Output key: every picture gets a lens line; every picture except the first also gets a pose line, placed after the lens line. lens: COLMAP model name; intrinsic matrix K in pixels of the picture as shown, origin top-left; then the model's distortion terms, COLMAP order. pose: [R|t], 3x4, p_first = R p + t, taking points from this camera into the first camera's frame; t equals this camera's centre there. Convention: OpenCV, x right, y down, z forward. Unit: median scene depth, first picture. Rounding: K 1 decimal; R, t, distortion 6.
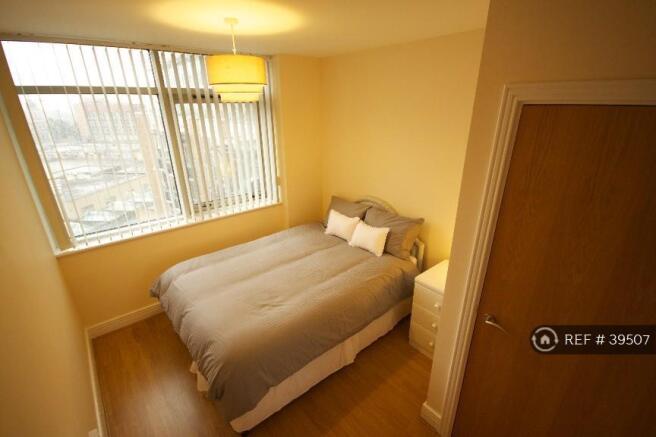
lens RADIAL K [[303.8, 0, 328.0], [0, 303.8, 218.5], [0, 0, 1]] dist [-0.000817, -0.000185]
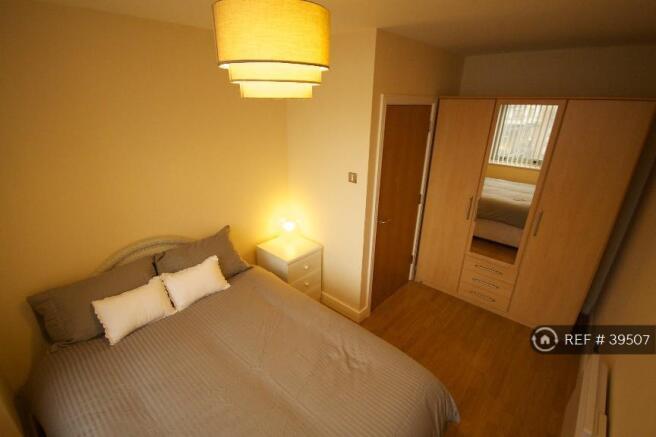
lens RADIAL K [[303.8, 0, 328.0], [0, 303.8, 218.5], [0, 0, 1]] dist [-0.000817, -0.000185]
pose [[-0.125774, -0.327878, 0.936310, -0.581968], [0.355868, 0.866080, 0.351088, -0.231749], [-0.926034, 0.377361, 0.007751, 0.665930]]
